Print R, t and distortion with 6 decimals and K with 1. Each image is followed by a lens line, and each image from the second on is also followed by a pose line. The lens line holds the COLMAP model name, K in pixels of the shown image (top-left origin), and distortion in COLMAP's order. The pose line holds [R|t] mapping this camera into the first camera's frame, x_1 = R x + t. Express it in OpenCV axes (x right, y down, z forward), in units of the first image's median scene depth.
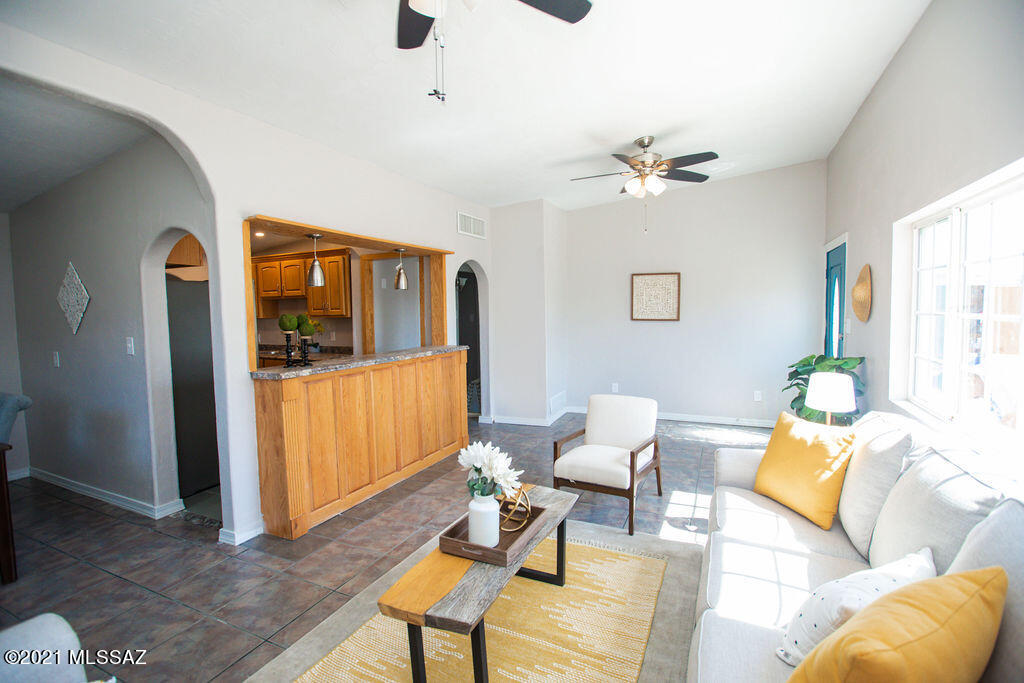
lens RADIAL K [[477.5, 0, 503.6], [0, 477.5, 338.6], [0, 0, 1]] dist [-0.051339, 0.022967]
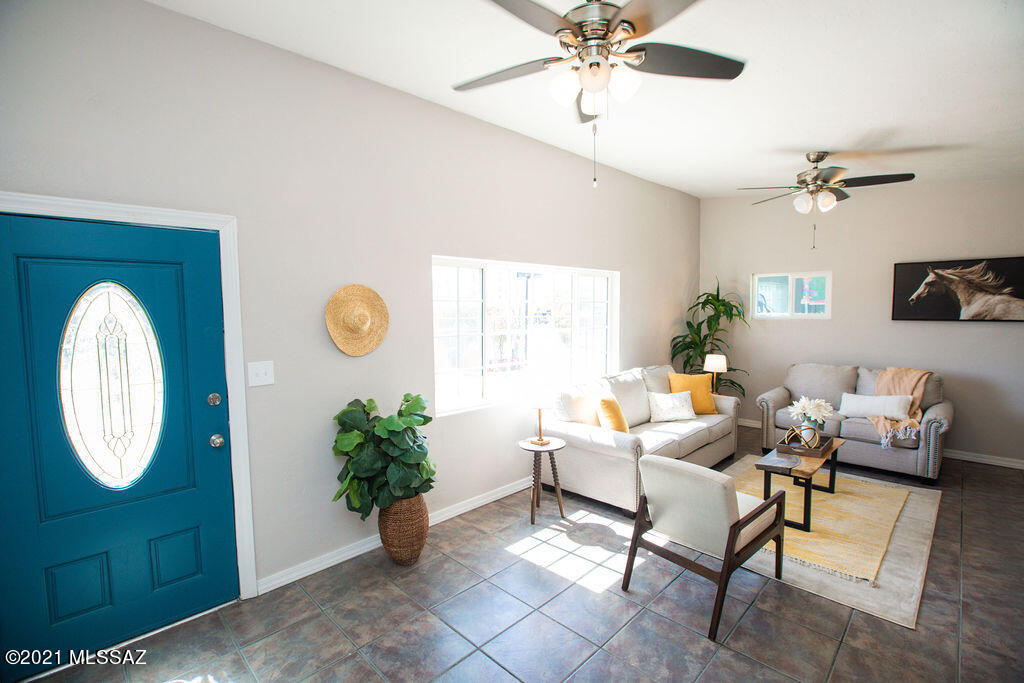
lens RADIAL K [[466.7, 0, 512.0], [0, 466.7, 341.5], [0, 0, 1]] dist [-0.036531, 0.010562]
pose [[-0.941183, 0.000942, 0.337895, 0.264439], [0.047415, 0.990470, 0.129312, -0.159929], [-0.334553, 0.137728, -0.932258, 1.750043]]
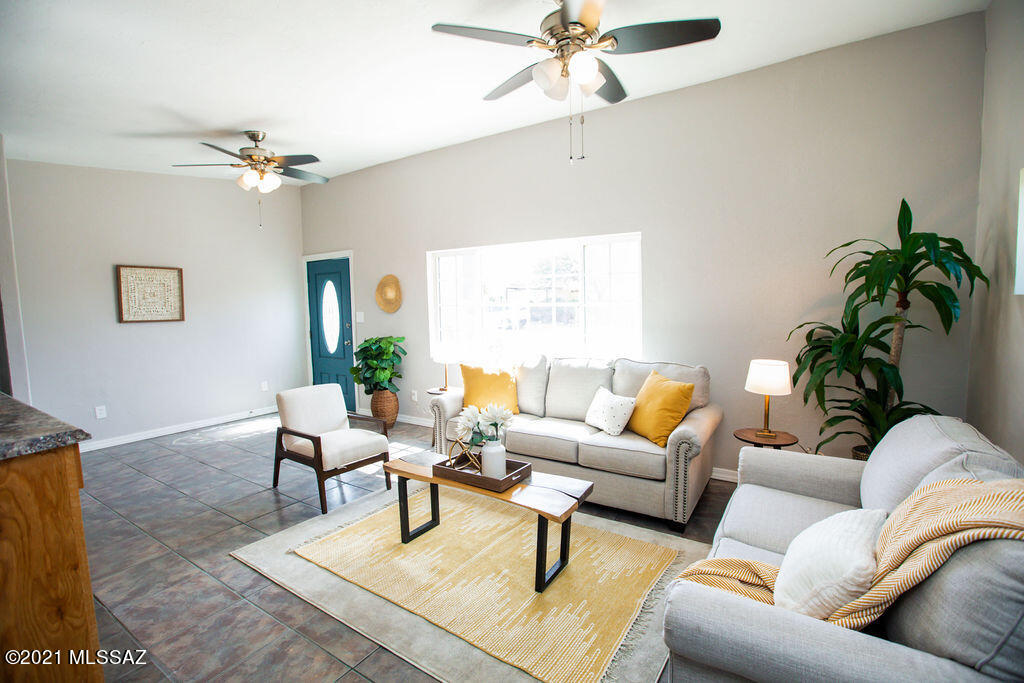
lens RADIAL K [[466.3, 0, 510.5], [0, 466.3, 341.9], [0, 0, 1]] dist [-0.047693, 0.017924]
pose [[0.139662, -0.070544, 0.987683, -0.704960], [0.079093, 0.995067, 0.059888, -0.002239], [-0.987035, 0.069755, 0.144553, 0.429156]]
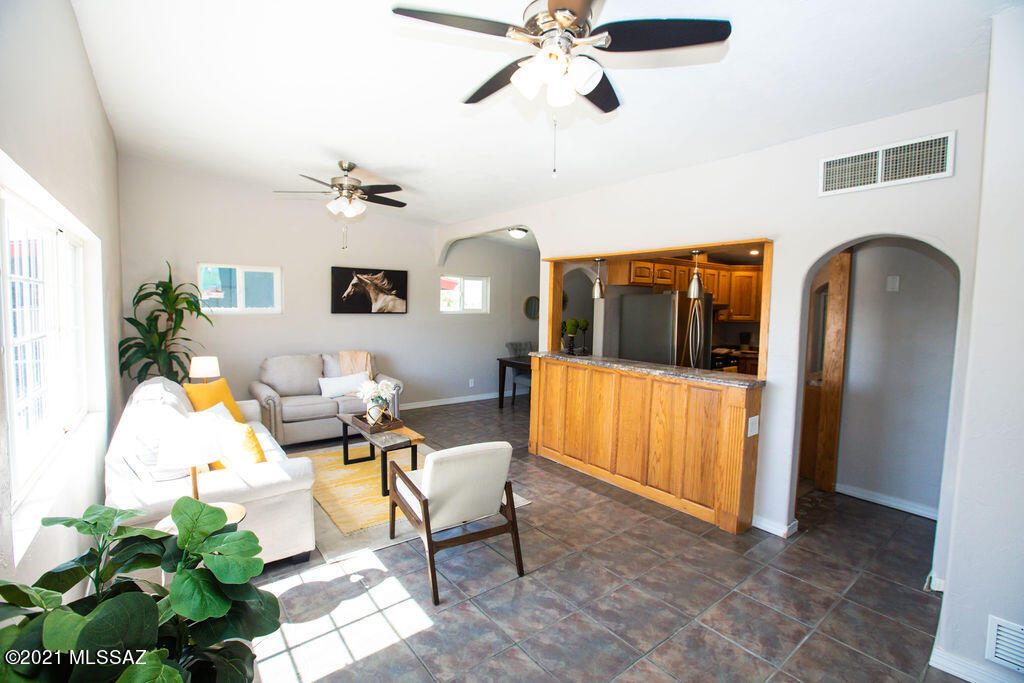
lens RADIAL K [[466.3, 0, 510.5], [0, 466.3, 341.9], [0, 0, 1]] dist [-0.047693, 0.017924]
pose [[-0.456991, 0.078536, -0.885997, 0.876907], [-0.065370, 0.990435, 0.121511, -0.135387], [0.887066, 0.113447, -0.447486, 1.407859]]
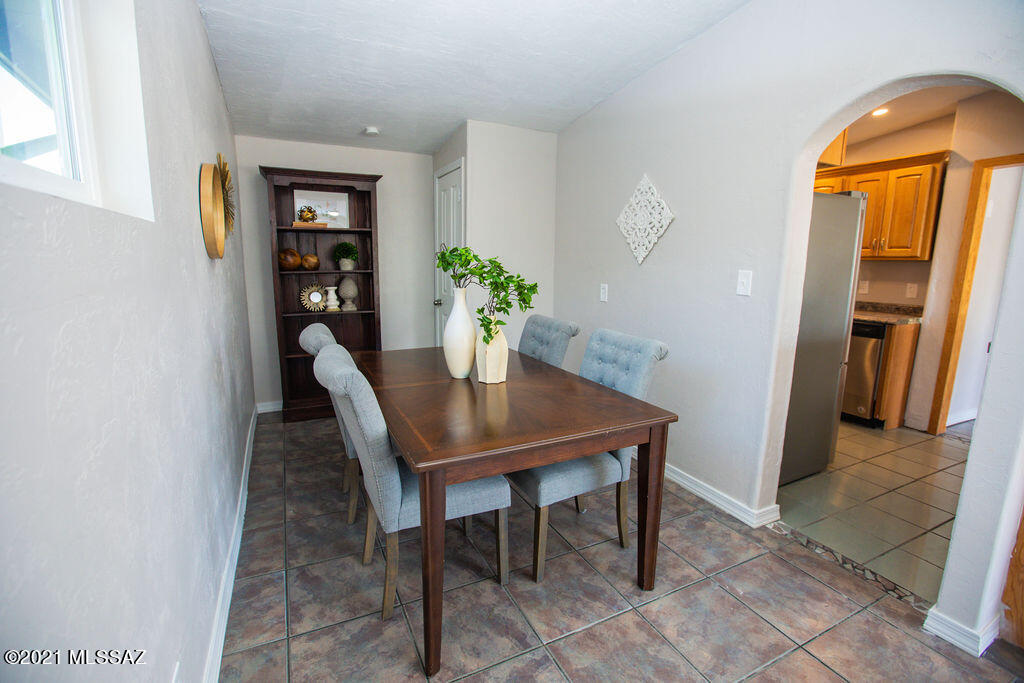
lens RADIAL K [[457.4, 0, 504.1], [0, 457.4, 341.6], [0, 0, 1]] dist [-0.025011, -0.000042]
pose [[0.775065, 0.136648, -0.616929, -0.616831], [-0.065248, 0.988425, 0.136960, 0.032755], [0.628503, -0.065899, 0.775010, 0.225359]]
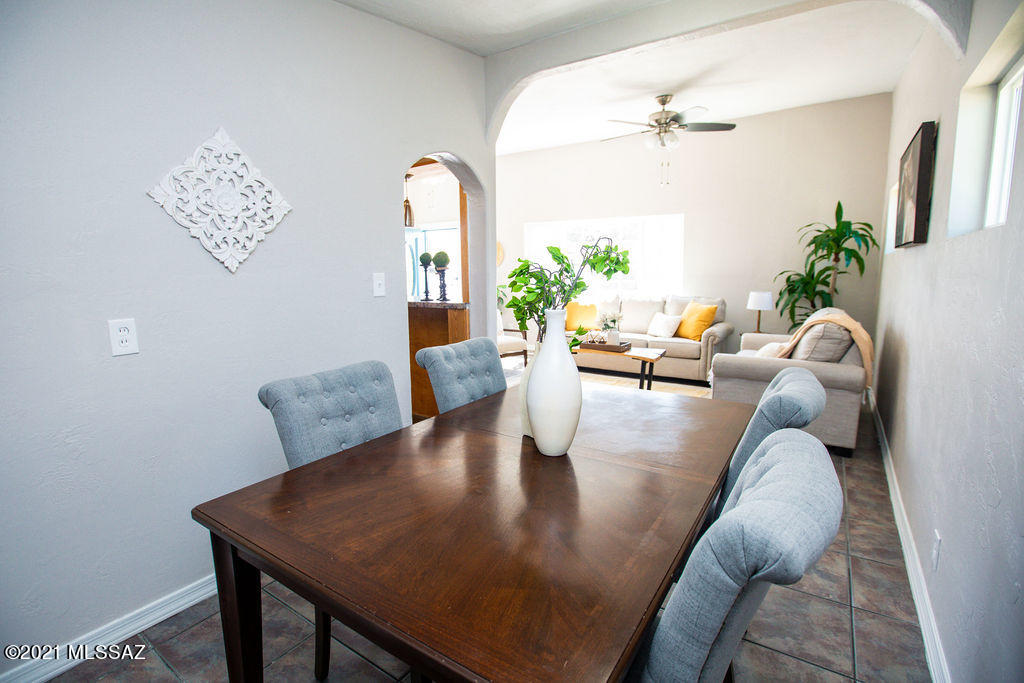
lens RADIAL K [[482.9, 0, 499.5], [0, 482.9, 341.7], [0, 0, 1]] dist [-0.058304, 0.028673]
pose [[0.167761, -0.137192, 0.976235, -1.450843], [0.072880, 0.989285, 0.126502, 0.022589], [-0.983130, 0.049926, 0.175962, 0.648063]]
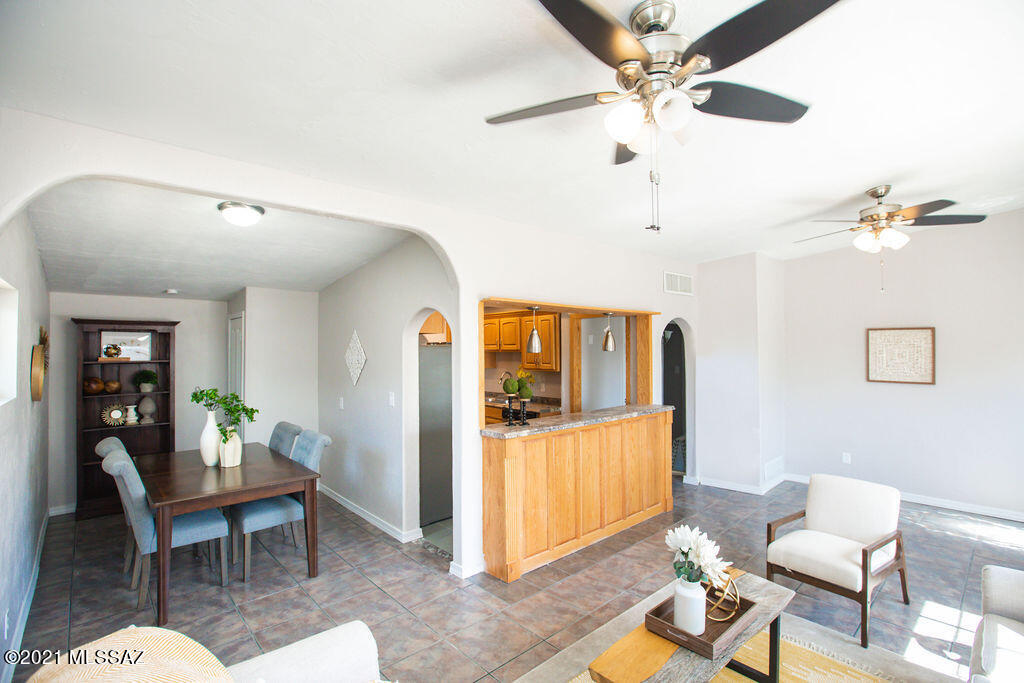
lens RADIAL K [[481.0, 0, 517.7], [0, 481.0, 339.9], [0, 0, 1]] dist [-0.049691, 0.018911]
pose [[0.926643, 0.004598, -0.375915, -0.002936], [-0.033339, 0.996991, -0.069987, -0.060282], [0.374462, 0.077385, 0.924007, -0.072598]]
